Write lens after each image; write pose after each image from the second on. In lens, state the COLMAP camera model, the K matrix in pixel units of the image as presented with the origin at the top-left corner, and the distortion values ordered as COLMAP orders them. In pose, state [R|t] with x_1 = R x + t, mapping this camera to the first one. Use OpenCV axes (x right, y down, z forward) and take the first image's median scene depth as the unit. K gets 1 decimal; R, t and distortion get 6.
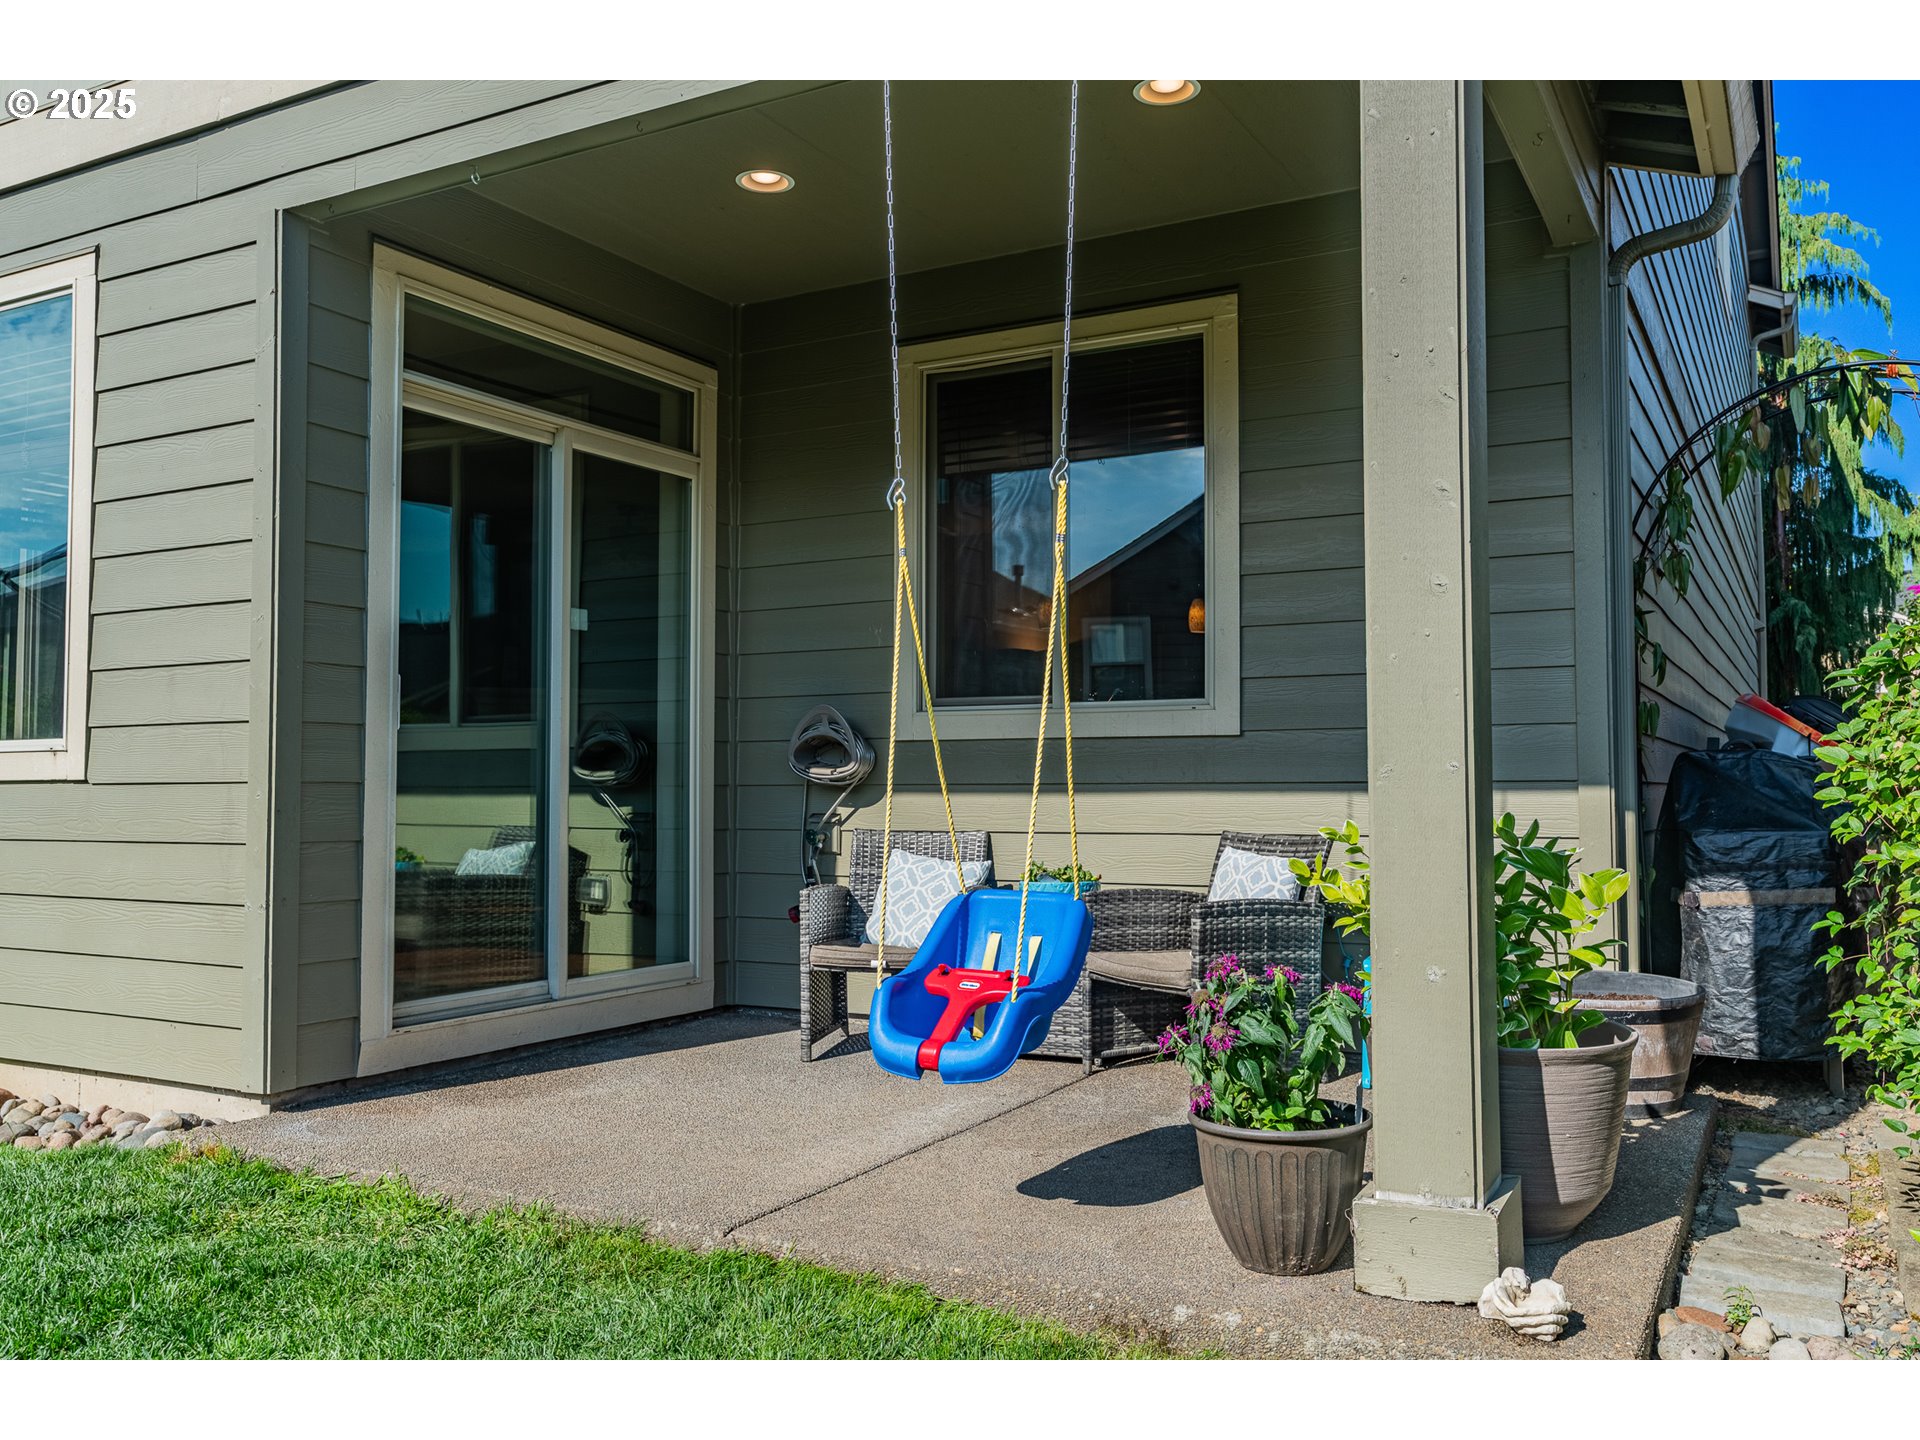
lens RADIAL K [[1572.1, 0, 944.4], [0, 1572.1, 711.6], [0, 0, 1]] dist [-0.009412, 0.051962]
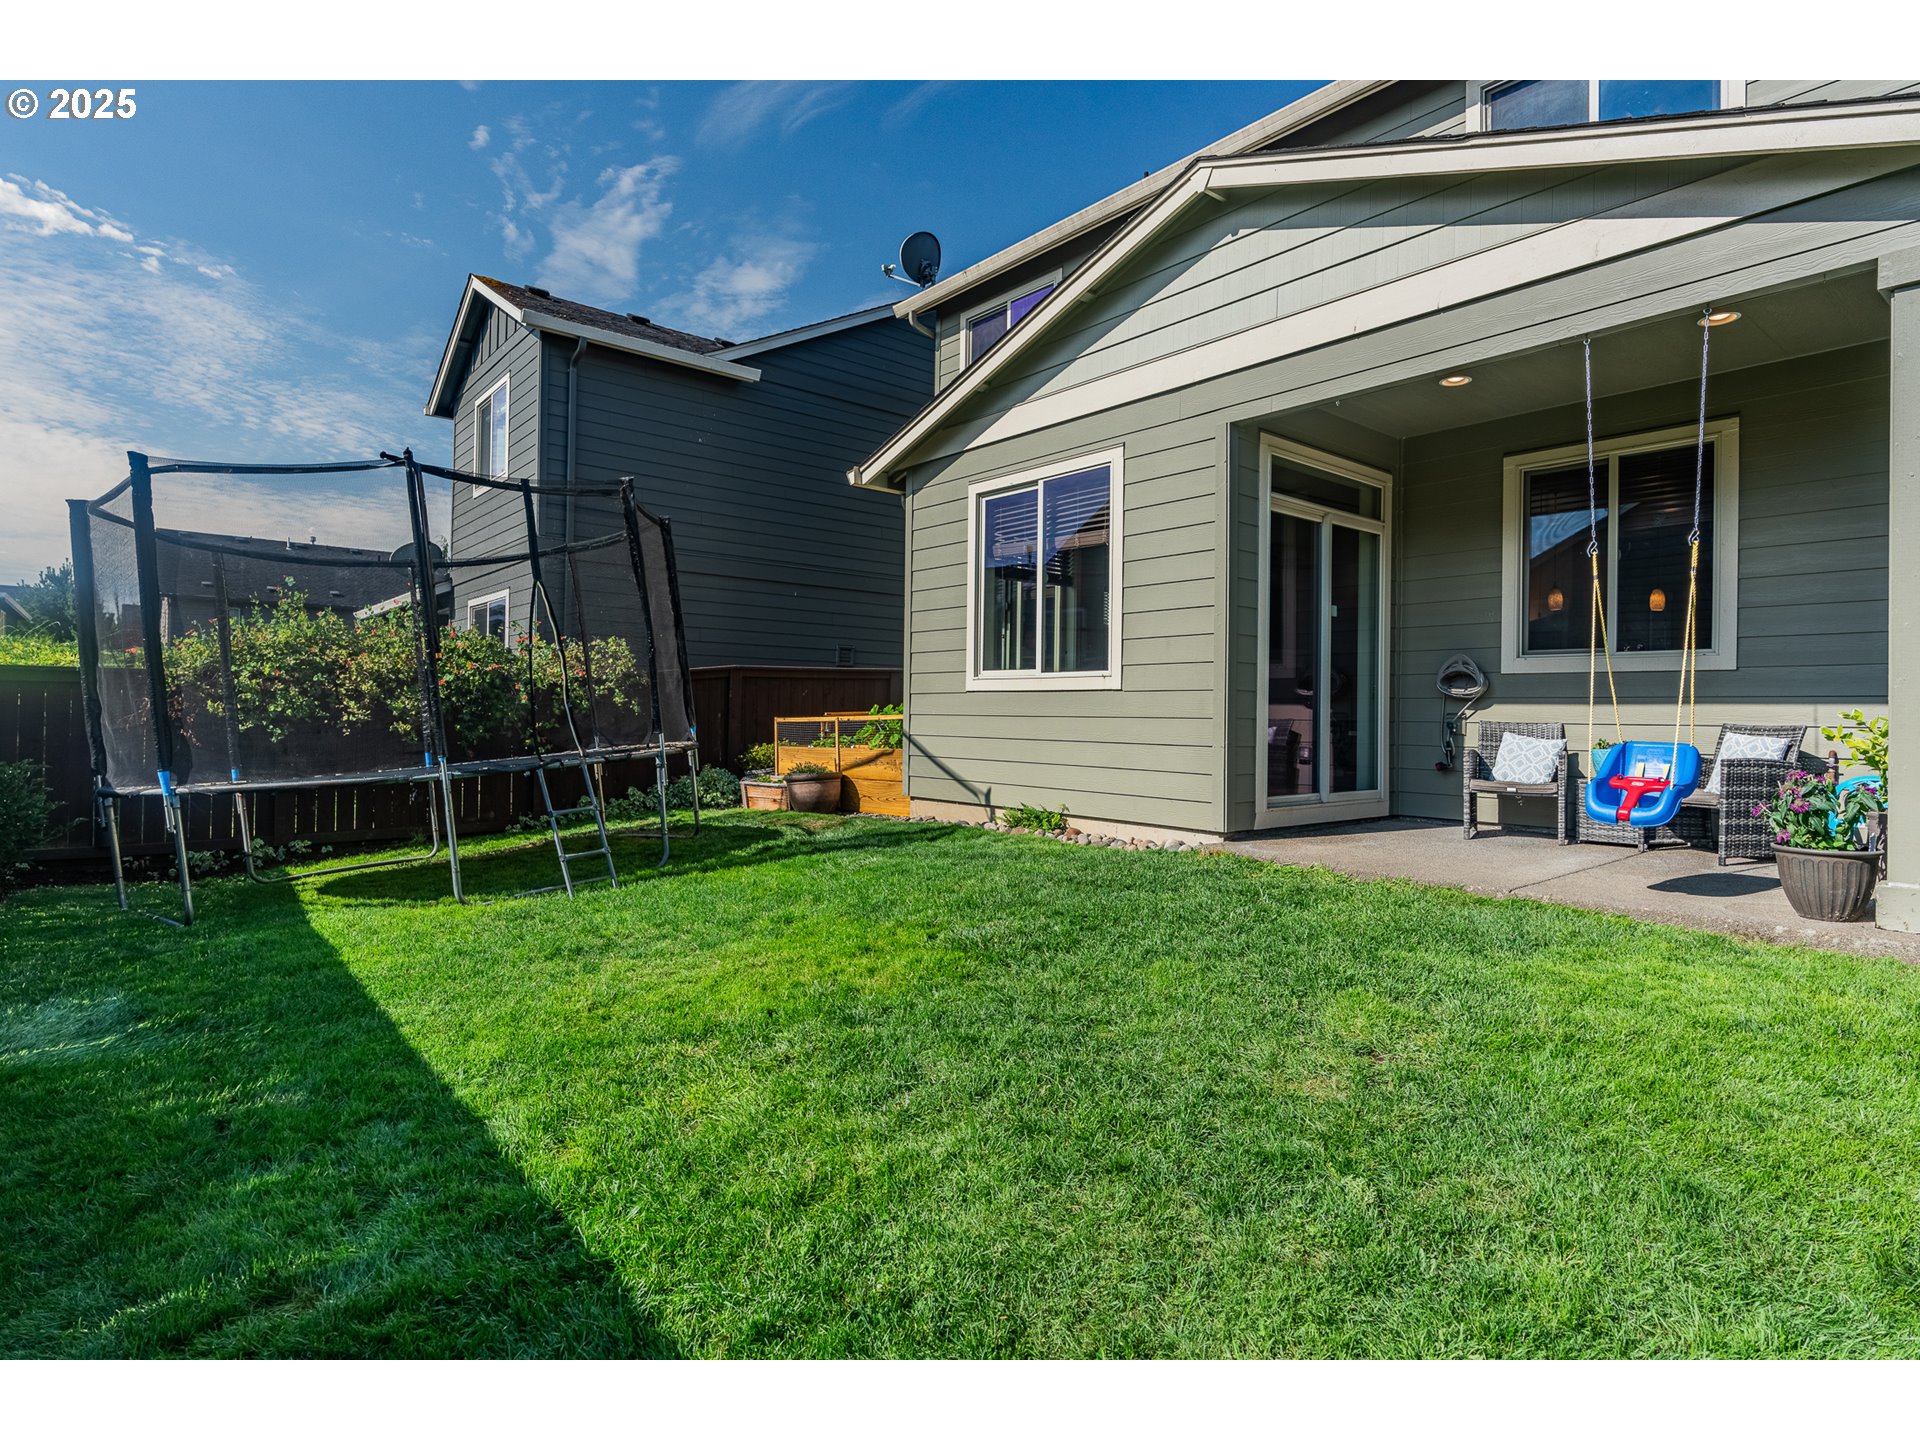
lens RADIAL K [[1010.8, 0, 1010.0], [0, 1010.8, 705.9], [0, 0, 1]] dist [-0.000421, 0.003745]
pose [[0.943634, 0.011833, -0.330778, -0.208025], [0.001259, 0.999225, 0.039336, 0.009731], [0.330987, -0.037535, 0.942888, -0.347701]]
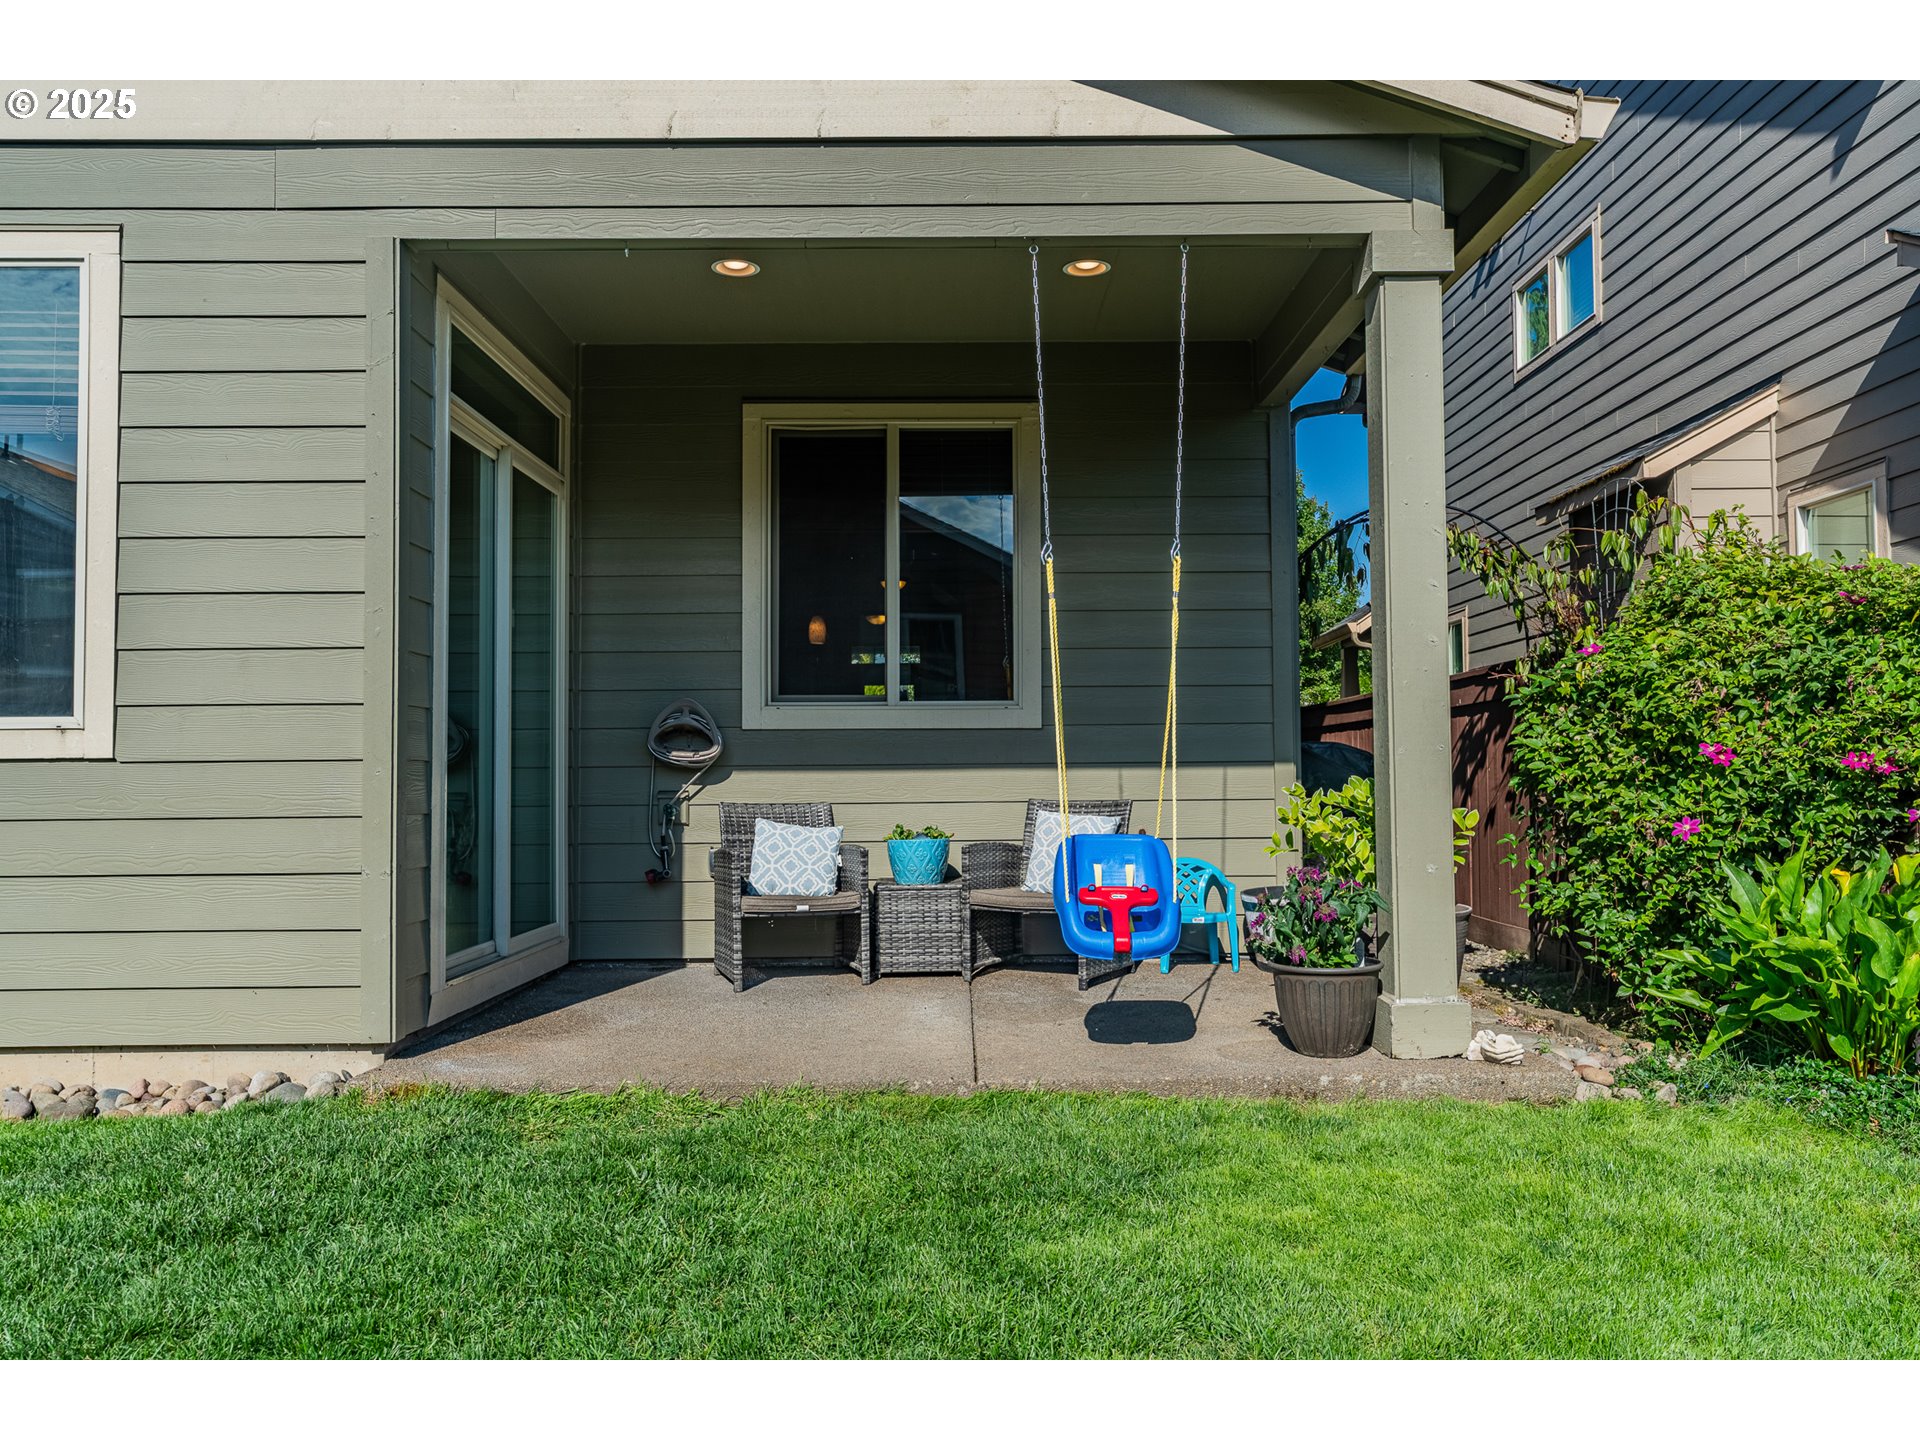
lens RADIAL K [[1462.5, 0, 989.2], [0, 1462.5, 712.6], [0, 0, 1]] dist [-0.010079, 0.013368]
pose [[0.867066, 0.017756, 0.497877, -0.484507], [-0.018906, 0.999818, -0.002733, 0.005848], [-0.497835, -0.007043, 0.867243, -0.075552]]
